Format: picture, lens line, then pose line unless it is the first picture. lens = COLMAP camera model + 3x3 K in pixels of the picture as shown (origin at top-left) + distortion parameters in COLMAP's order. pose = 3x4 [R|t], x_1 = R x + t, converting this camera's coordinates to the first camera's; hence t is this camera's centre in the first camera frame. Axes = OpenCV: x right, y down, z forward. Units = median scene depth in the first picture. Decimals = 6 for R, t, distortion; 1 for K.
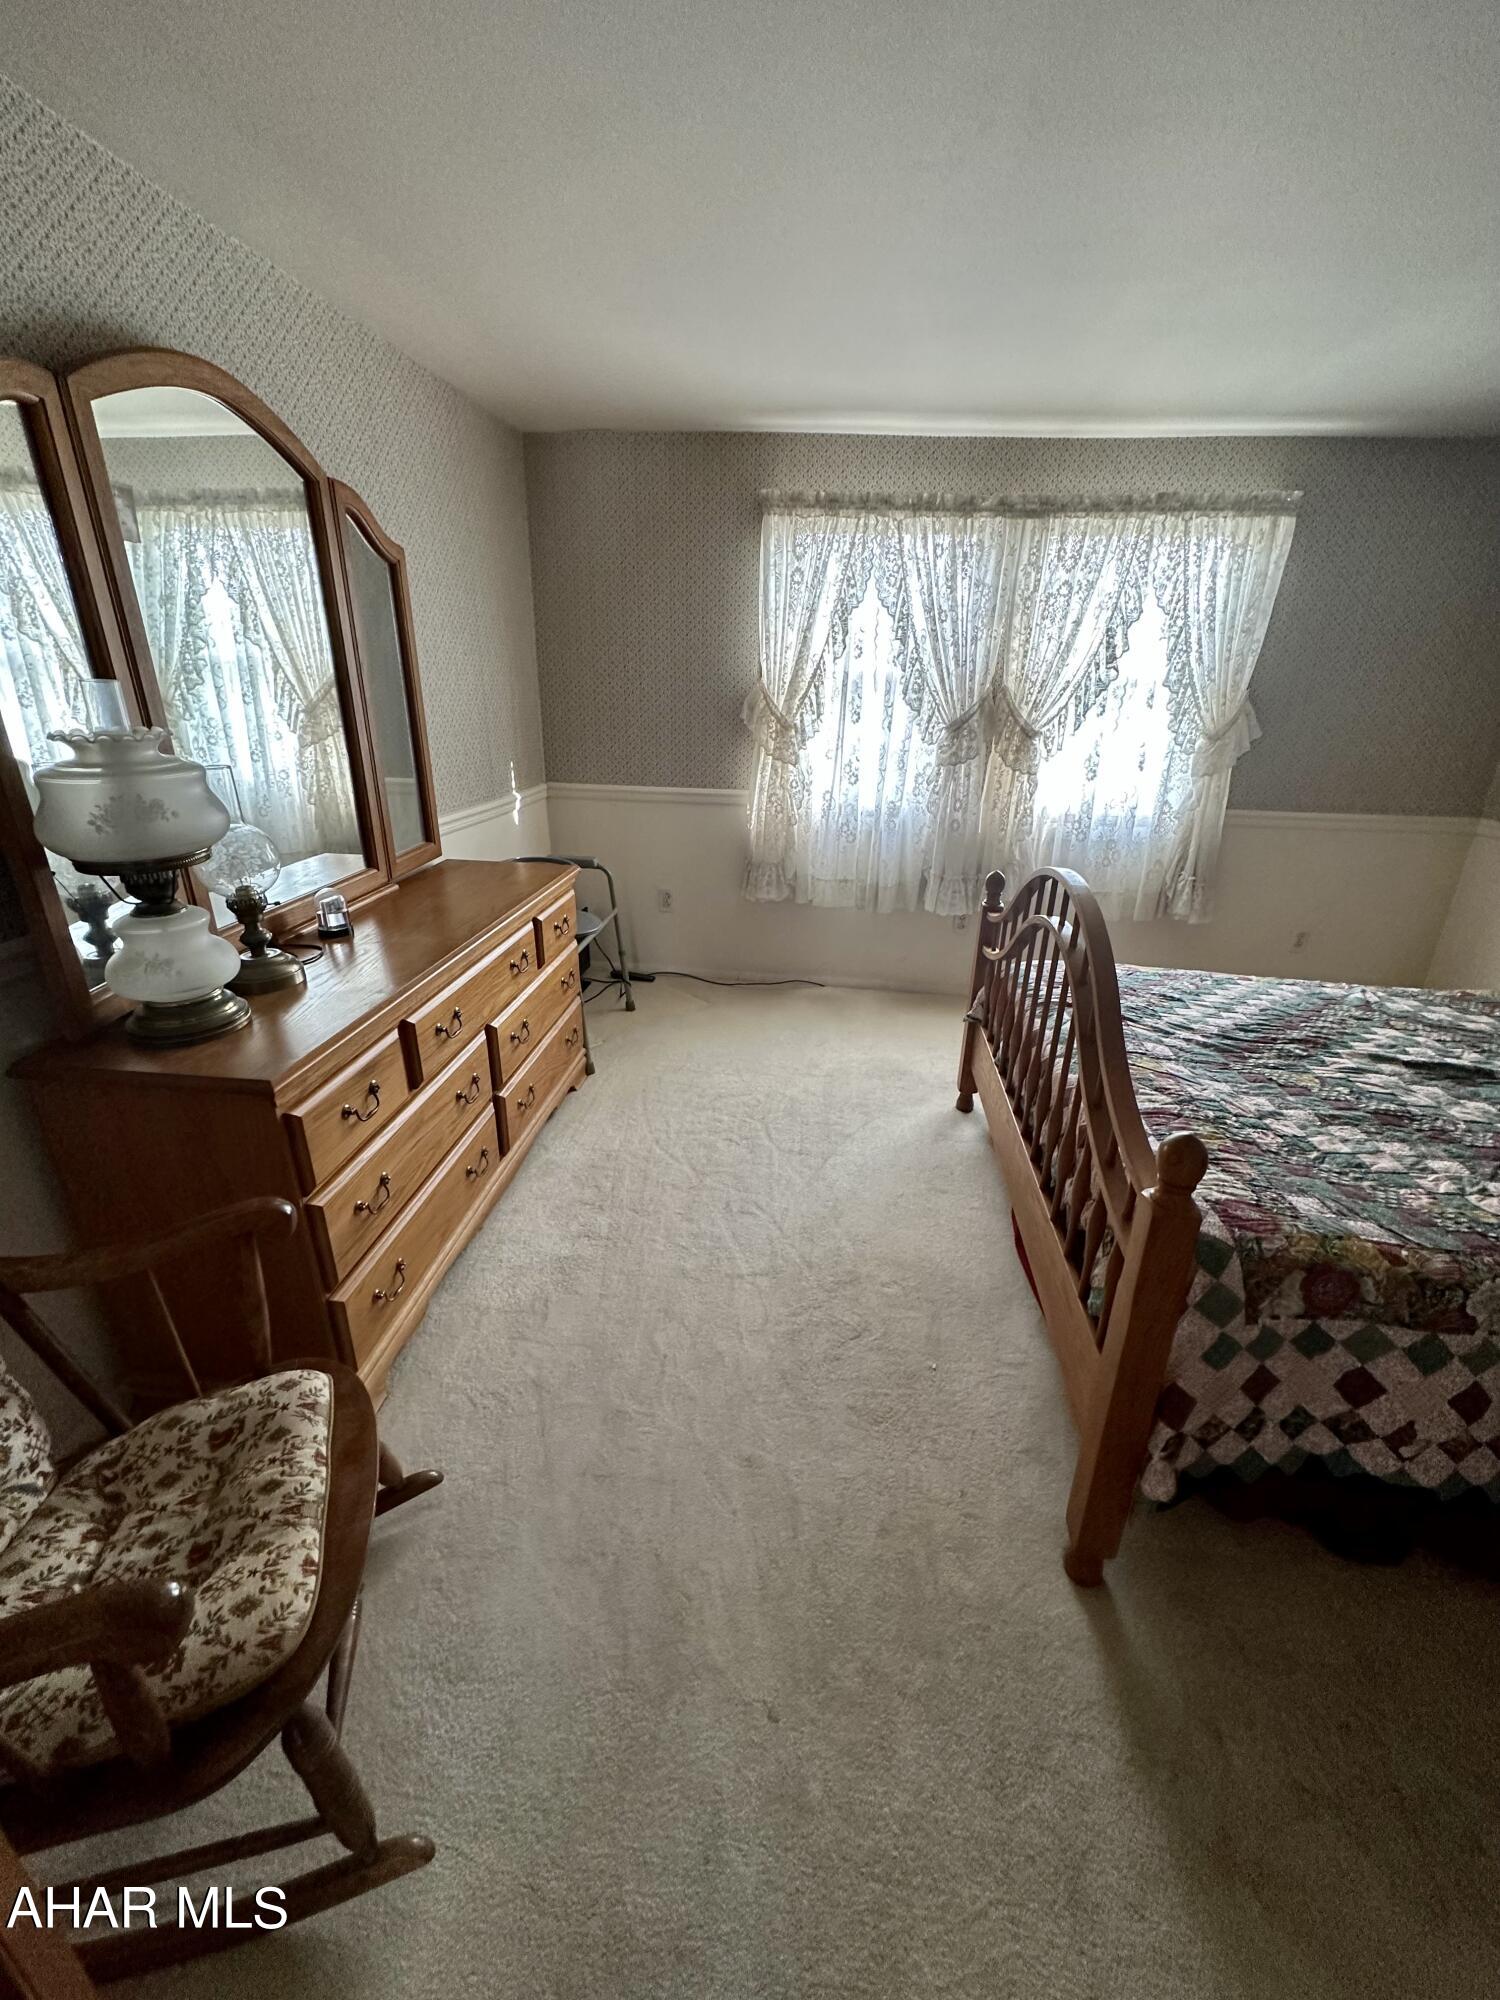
lens RADIAL K [[794.9, 0, 749.4], [0, 794.9, 998.8], [0, 0, 1]] dist [-0.002249, 0.000408]
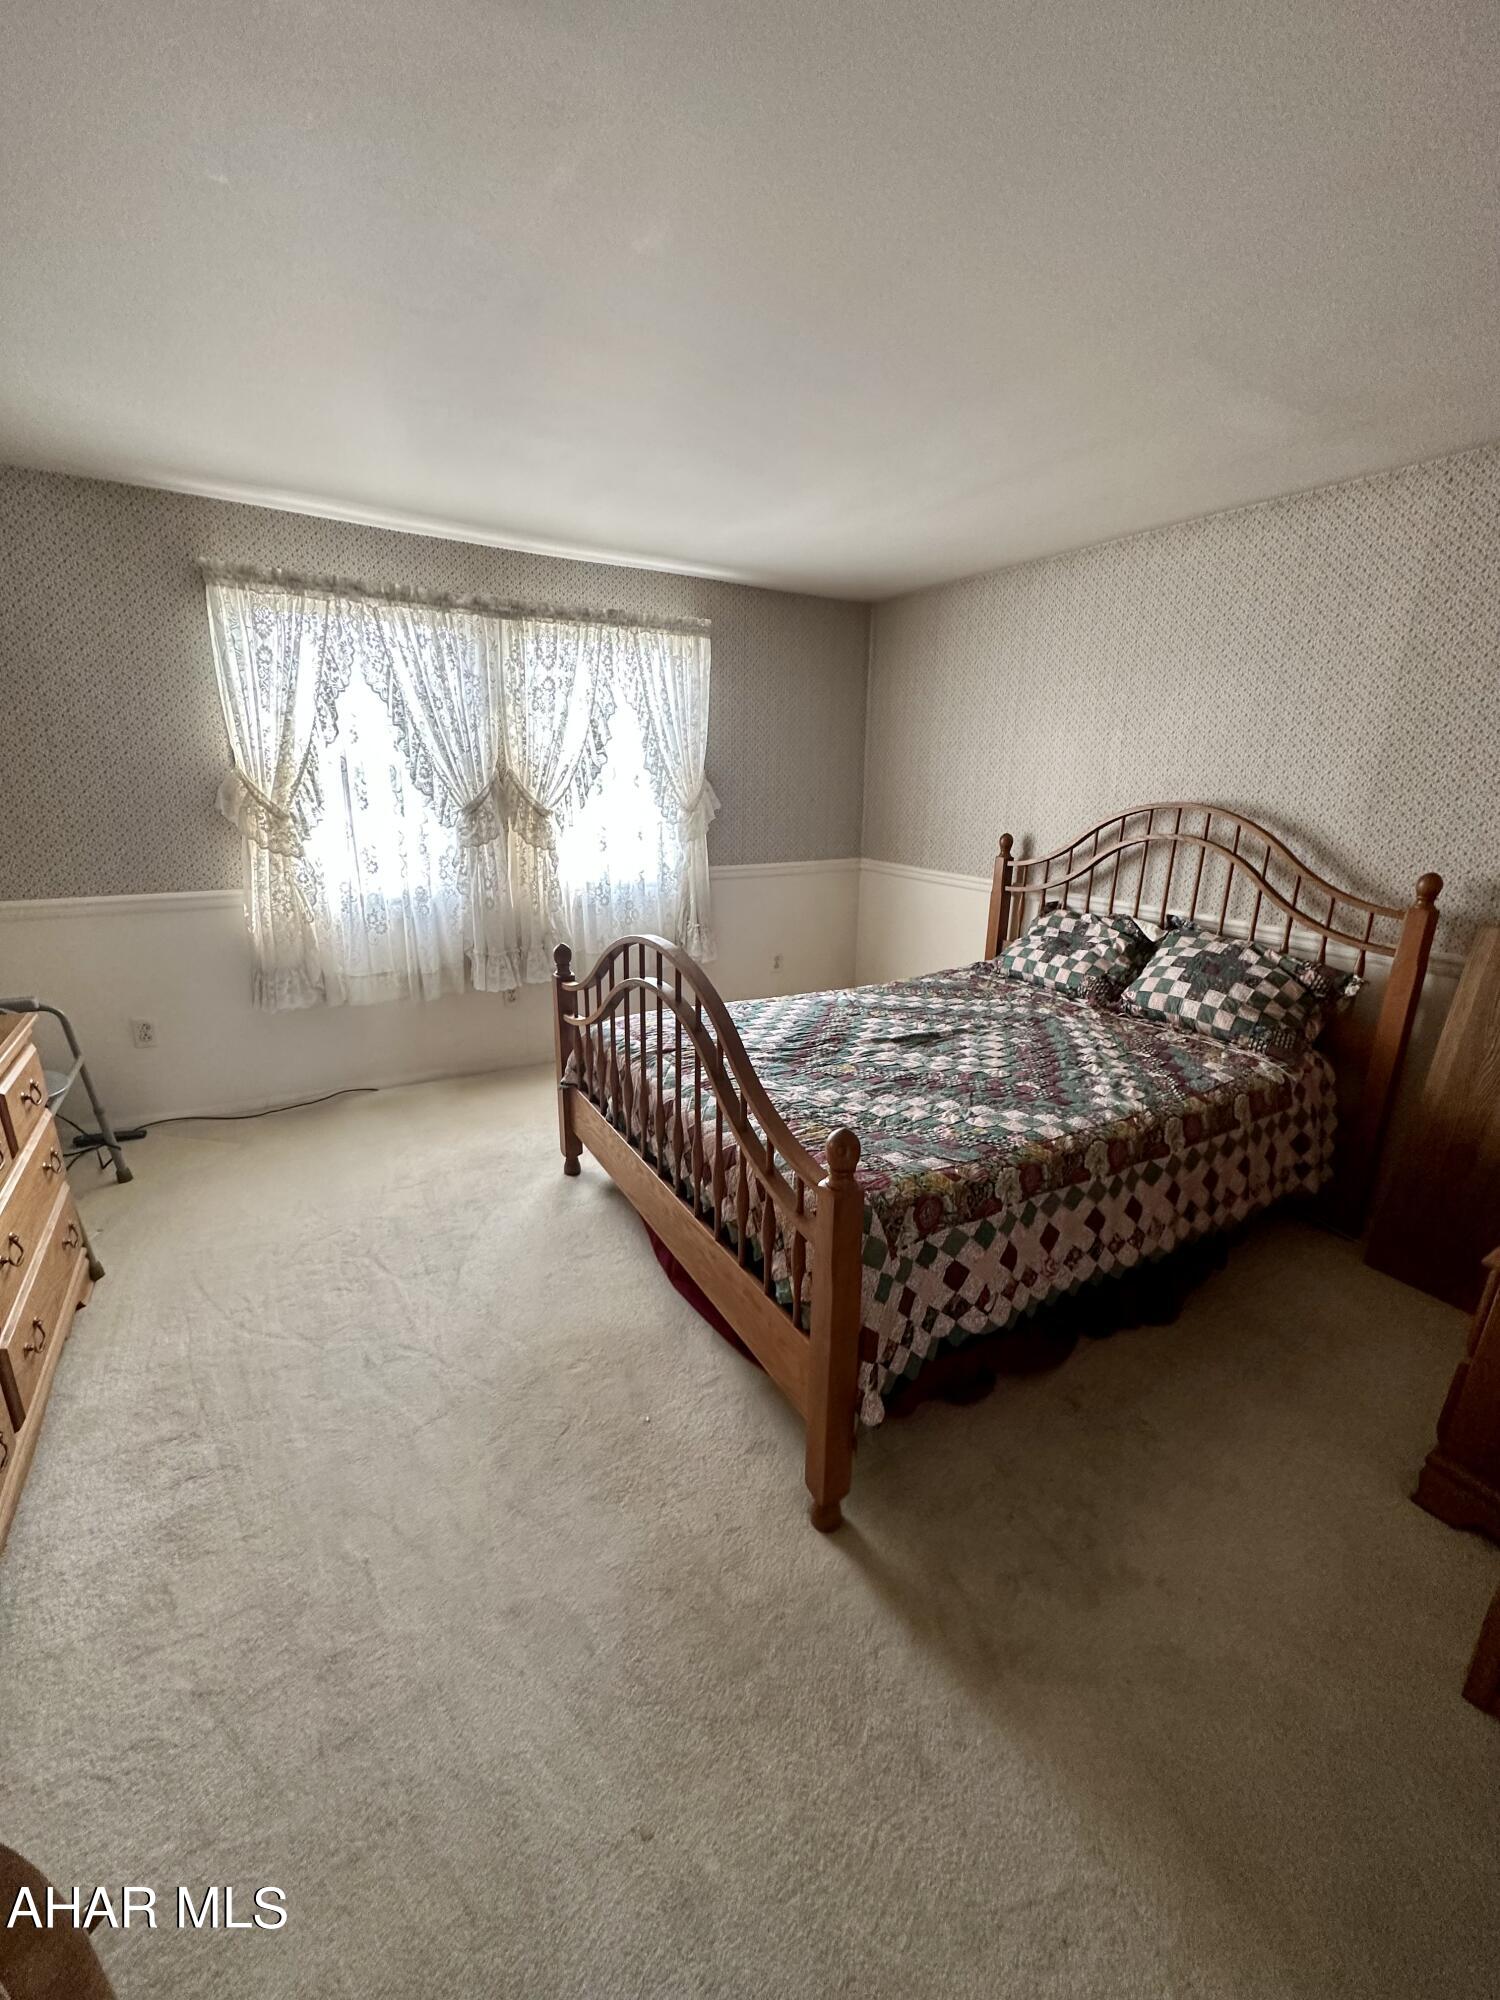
lens RADIAL K [[794.9, 0, 748.4], [0, 794.9, 1000.8], [0, 0, 1]] dist [-0.002249, 0.000408]
pose [[0.797247, -0.178432, 0.576680, -0.113566], [0.222191, 0.974988, -0.005501, -0.024394], [-0.561274, 0.132519, 0.816952, 0.003595]]
